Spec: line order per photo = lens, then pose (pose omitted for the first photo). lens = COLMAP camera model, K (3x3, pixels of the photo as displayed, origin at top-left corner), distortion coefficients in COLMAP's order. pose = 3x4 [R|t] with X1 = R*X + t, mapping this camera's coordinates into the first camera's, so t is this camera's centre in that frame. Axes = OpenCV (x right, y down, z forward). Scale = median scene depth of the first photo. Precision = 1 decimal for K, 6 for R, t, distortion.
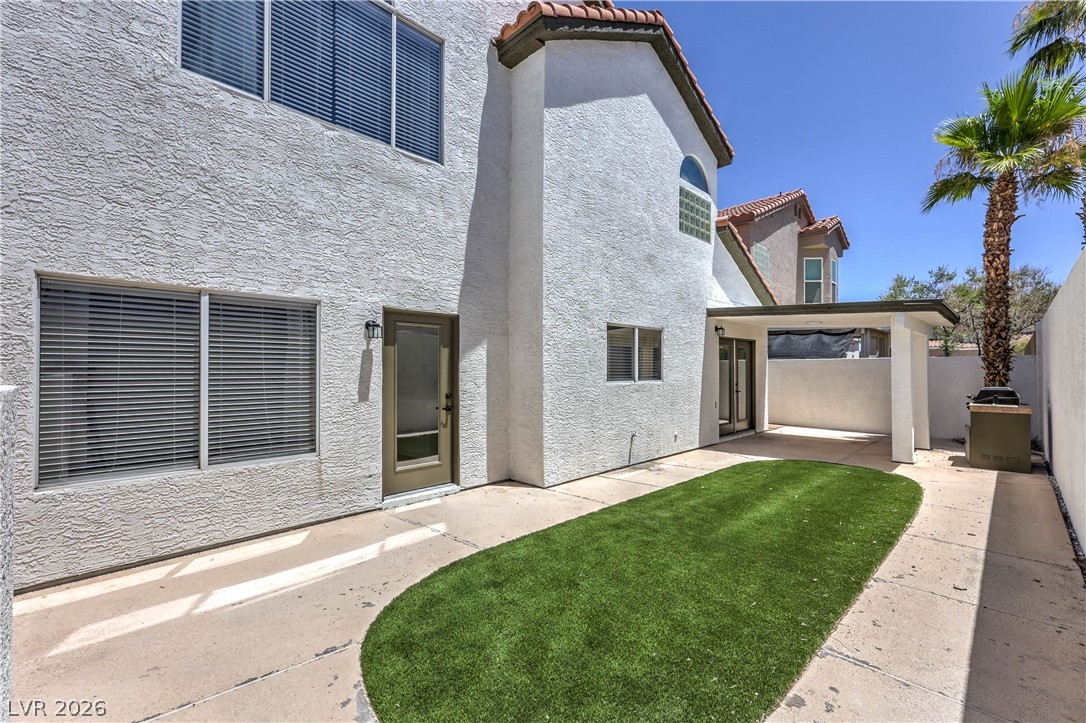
lens RADIAL K [[463.0, 0, 546.7], [0, 463.0, 364.8], [0, 0, 1]] dist [0.007171, 0.000838]
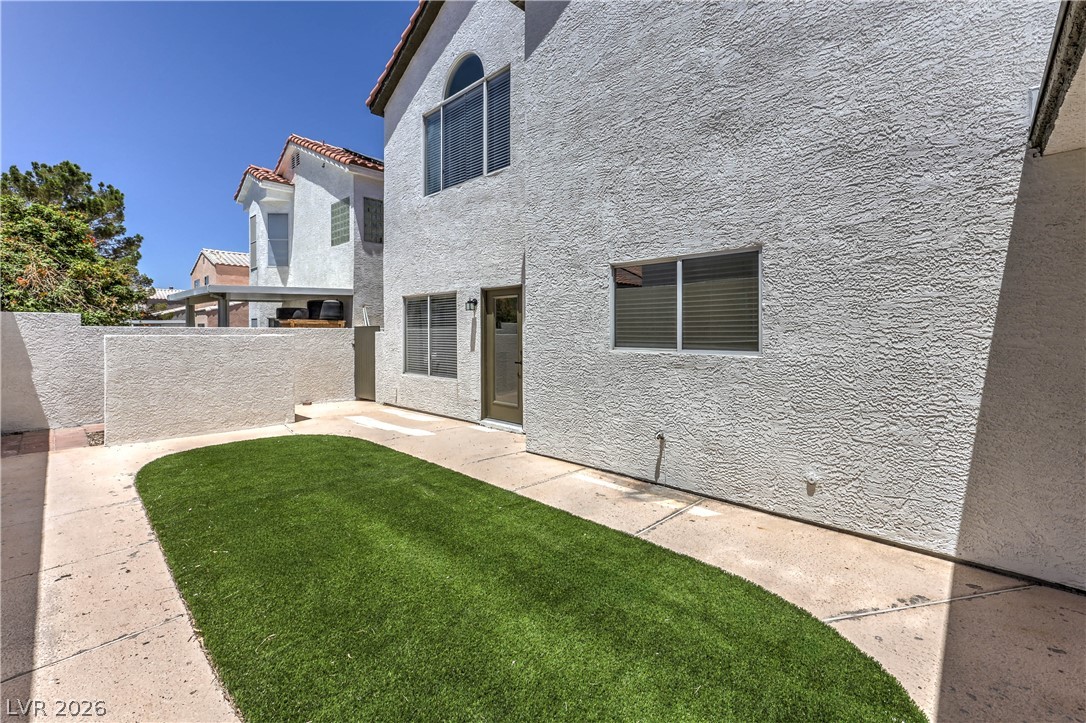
lens RADIAL K [[463.0, 0, 560.4], [0, 463.0, 333.7], [0, 0, 1]] dist [0.007171, 0.000838]
pose [[0.039567, 0.005525, -0.999202, 0.921905], [0.011992, 0.999910, 0.006004, 0.010960], [0.999145, -0.012220, 0.039497, 0.975658]]
